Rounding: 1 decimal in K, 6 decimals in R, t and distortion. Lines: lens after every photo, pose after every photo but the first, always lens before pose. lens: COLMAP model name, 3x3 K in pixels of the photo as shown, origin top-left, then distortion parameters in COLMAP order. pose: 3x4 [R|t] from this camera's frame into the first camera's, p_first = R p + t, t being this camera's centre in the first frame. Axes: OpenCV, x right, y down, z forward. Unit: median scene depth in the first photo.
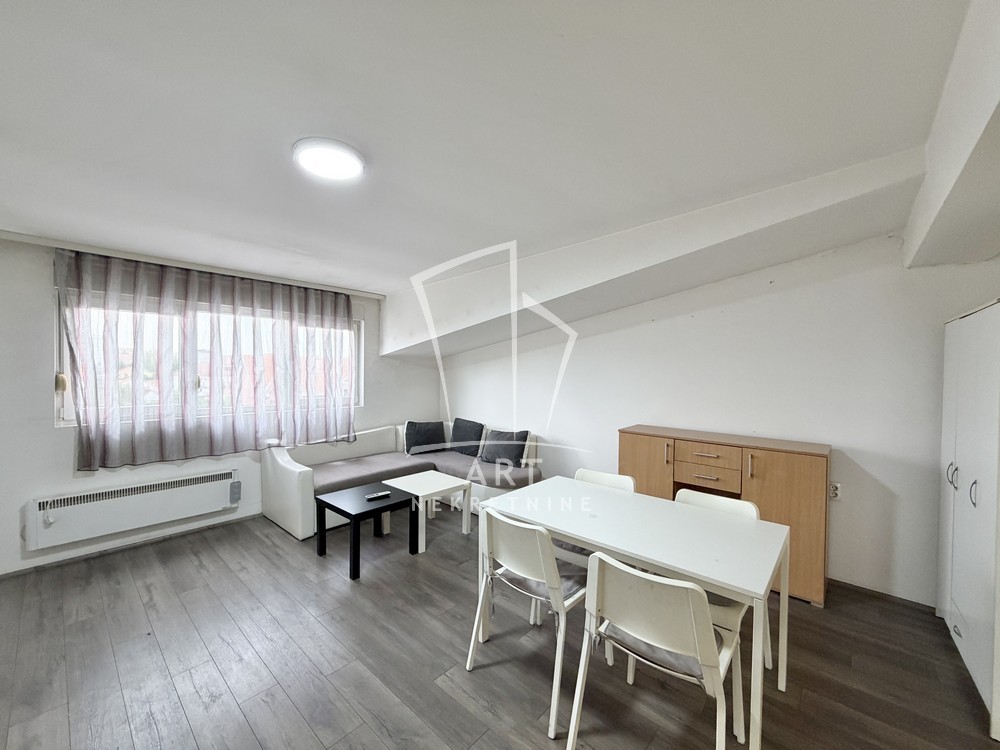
lens RADIAL K [[398.2, 0, 500.0], [0, 398.2, 375.0], [0, 0, 1]] dist [0.000567, 0.000097]
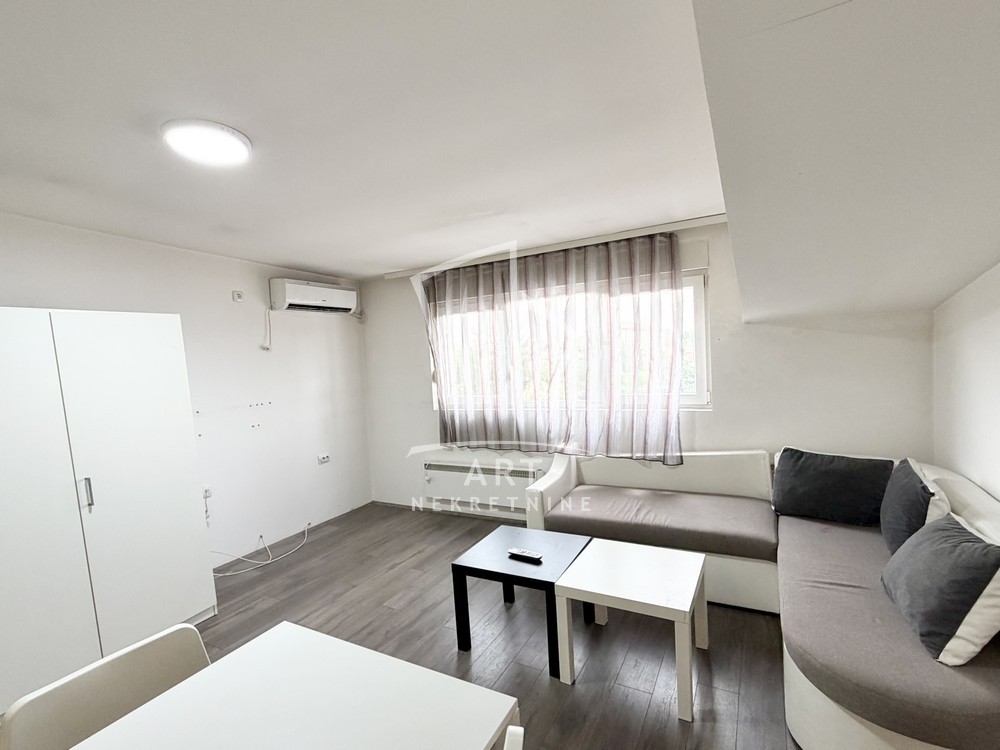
lens RADIAL K [[479.1, 0, 485.6], [0, 479.1, 386.1], [0, 0, 1]] dist [-0.000309, 0.000306]
pose [[0.203608, 0.043472, -0.978087, 0.378661], [0.054386, 0.996969, 0.055632, -0.021929], [0.977541, -0.064521, 0.200626, 0.669715]]
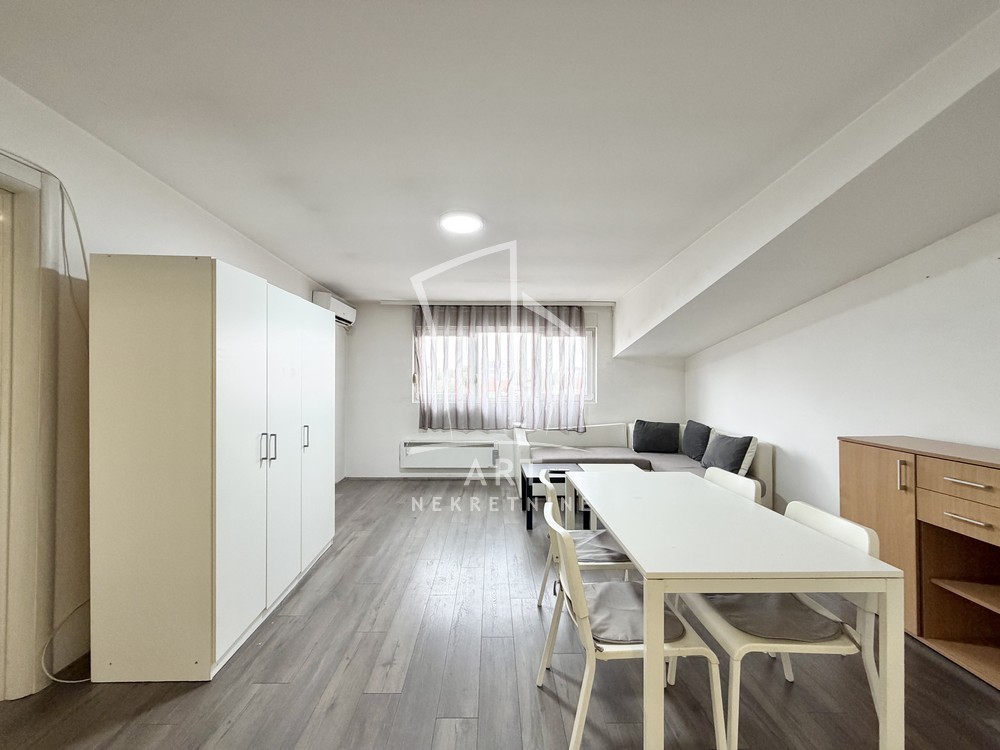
lens RADIAL K [[396.9, 0, 495.9], [0, 396.9, 378.9], [0, 0, 1]] dist [-0.001005, -0.000210]
pose [[0.669063, -0.014483, -0.743065, 0.382817], [-0.003603, 0.999735, -0.022729, 0.046649], [0.743197, 0.017884, 0.668833, 0.052836]]
